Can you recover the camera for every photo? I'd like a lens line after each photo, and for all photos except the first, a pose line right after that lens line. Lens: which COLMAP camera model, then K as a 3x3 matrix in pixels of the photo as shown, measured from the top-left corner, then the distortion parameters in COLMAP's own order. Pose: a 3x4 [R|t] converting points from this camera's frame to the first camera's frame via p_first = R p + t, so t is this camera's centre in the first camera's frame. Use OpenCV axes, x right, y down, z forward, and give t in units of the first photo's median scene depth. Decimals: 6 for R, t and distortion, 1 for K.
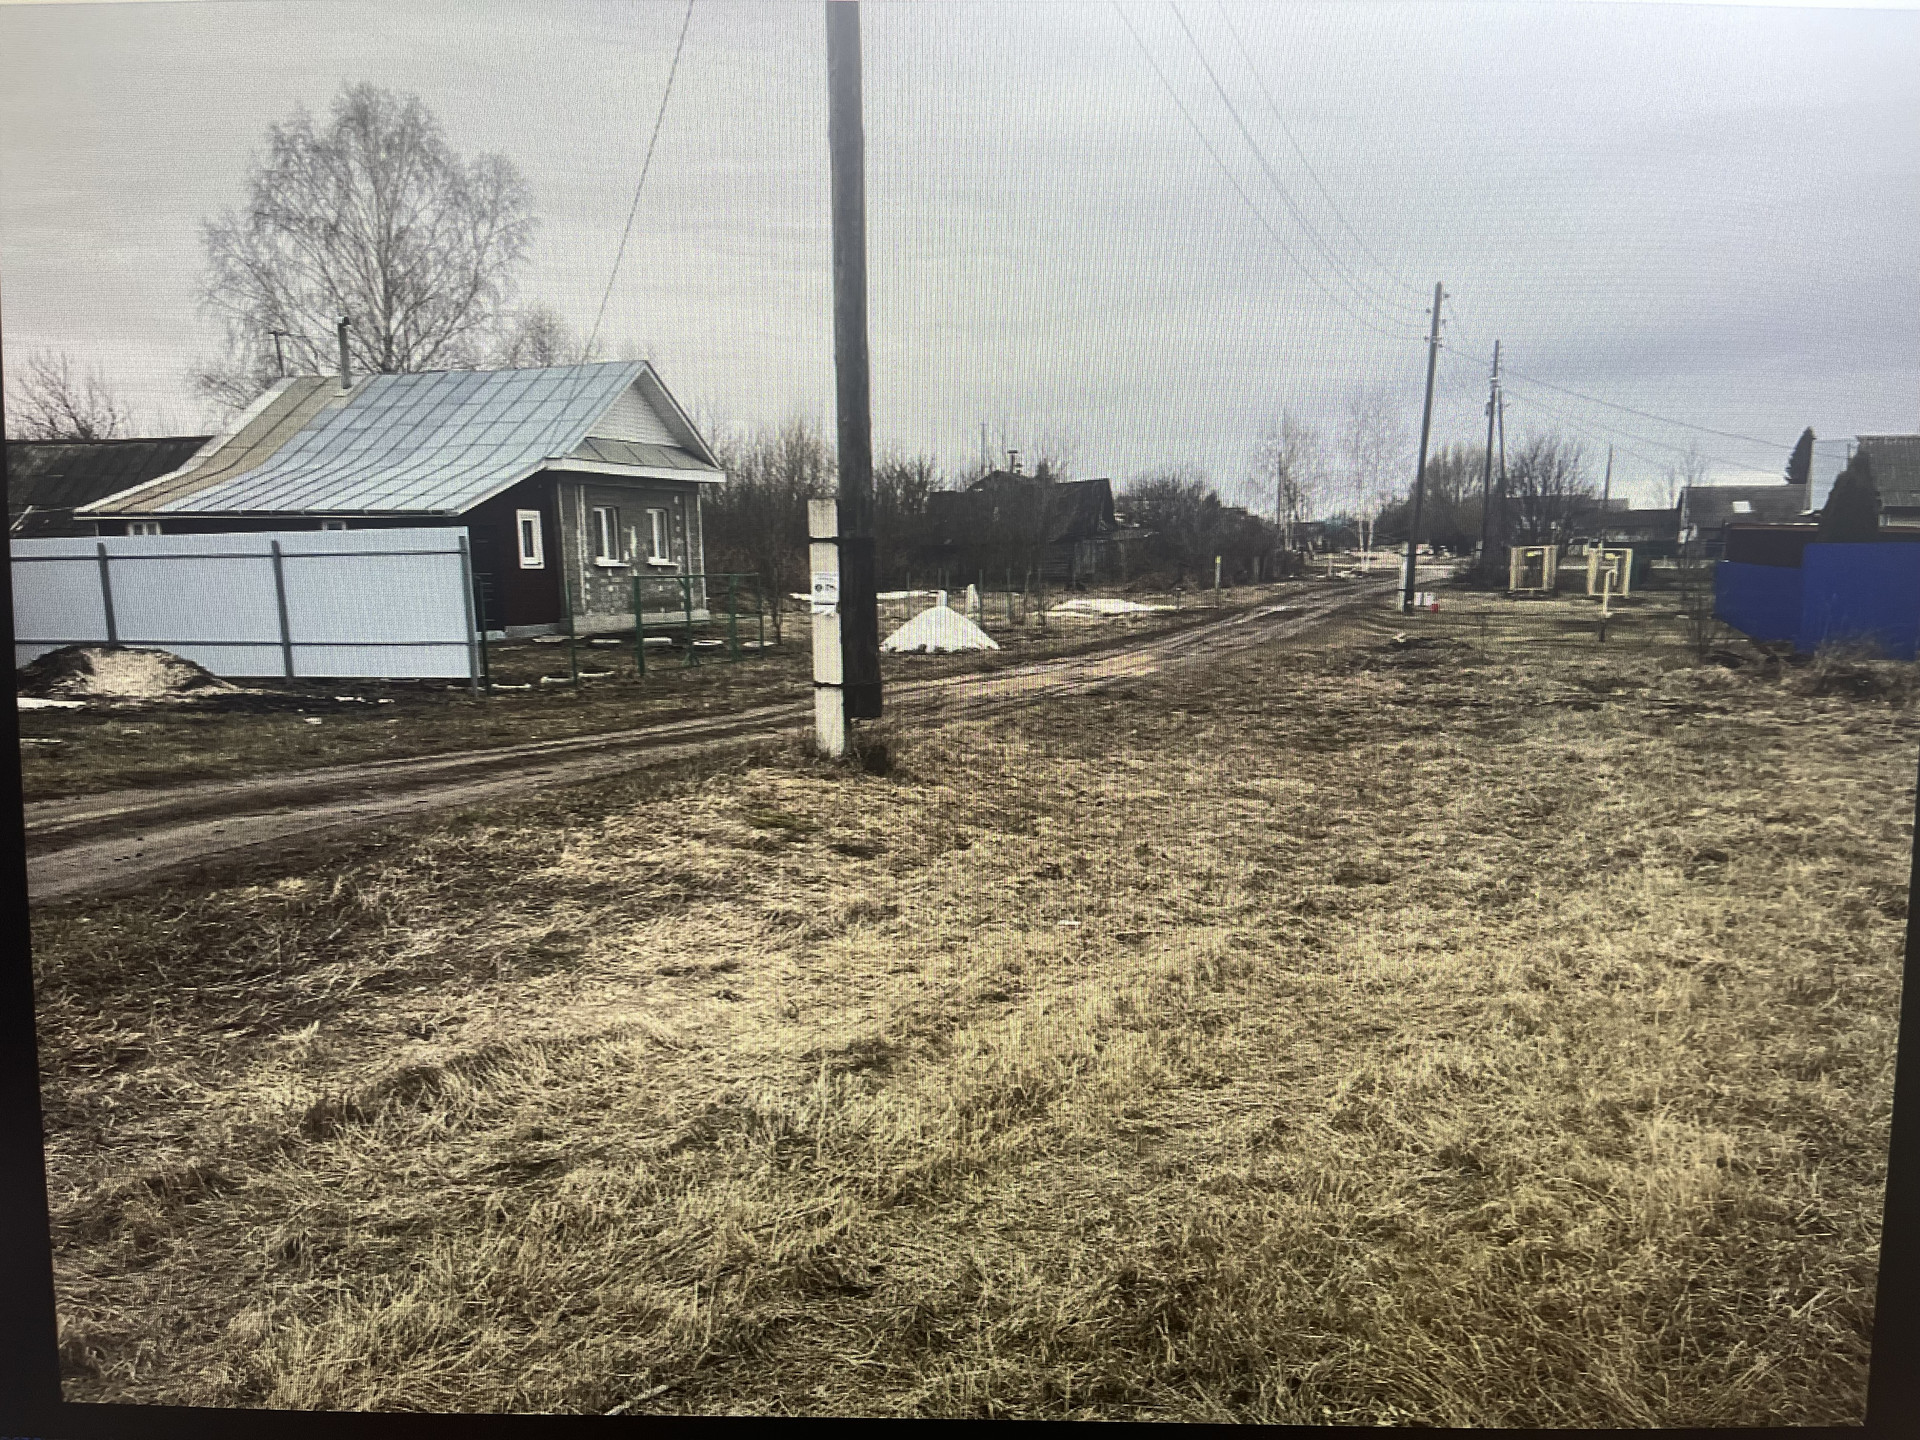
lens RADIAL K [[1473.2, 0, 960.0], [0, 1473.2, 720.0], [0, 0, 1]] dist [0.141980, -0.232036]
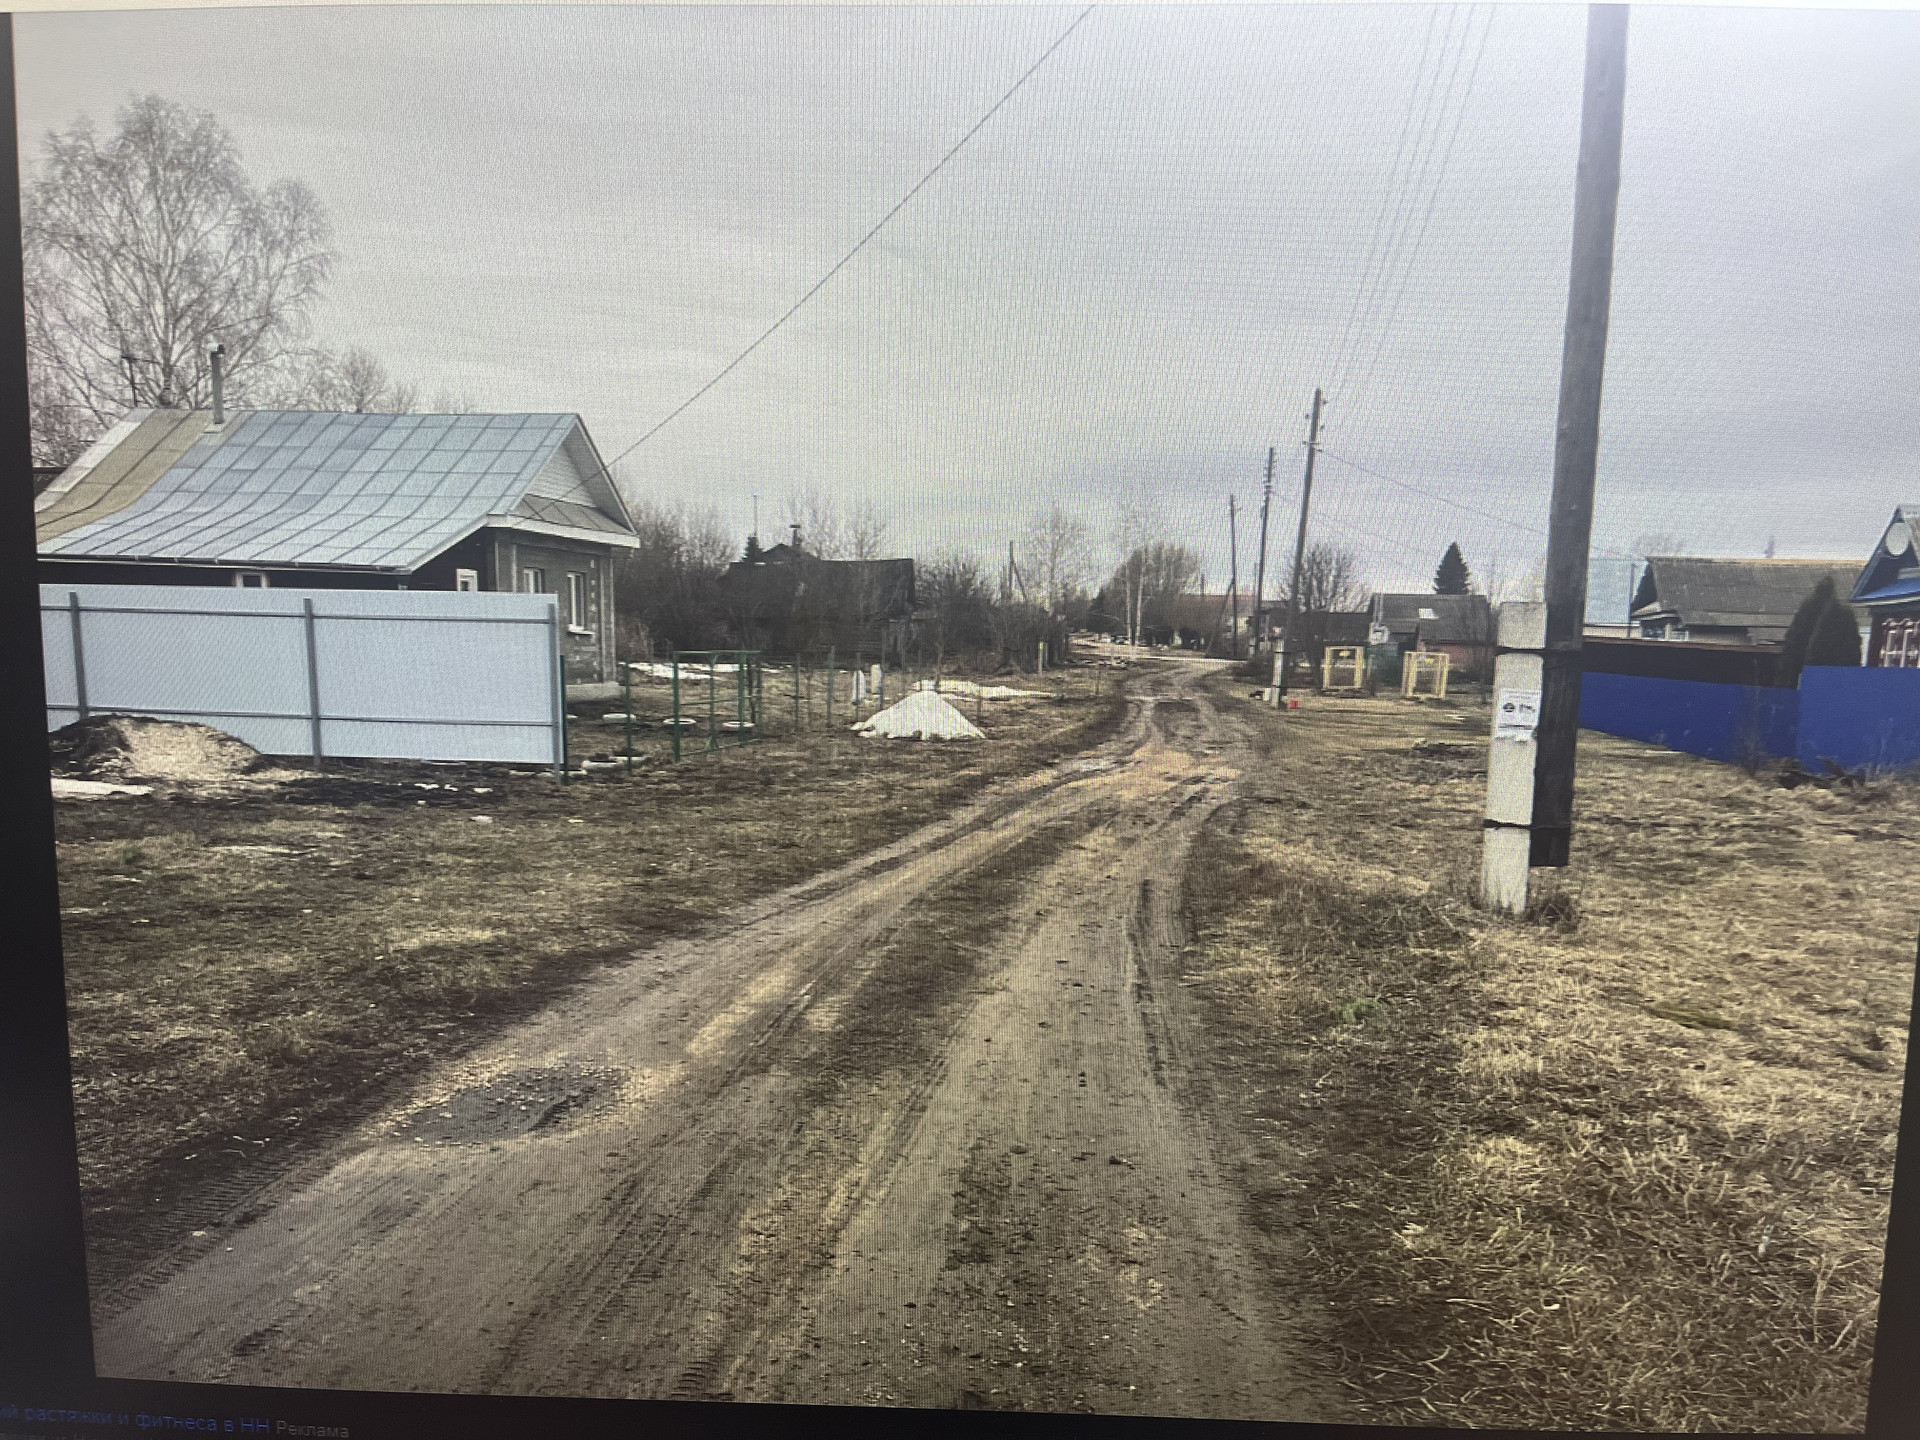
lens RADIAL K [[1474.9, 0, 960.4], [0, 1474.9, 794.2], [0, 0, 1]] dist [0.031570, -0.002178]
pose [[0.986740, 0.023620, 0.160579, -0.529206], [-0.023477, 0.999720, -0.002789, -0.031515], [-0.160600, -0.001018, 0.987019, 0.225361]]
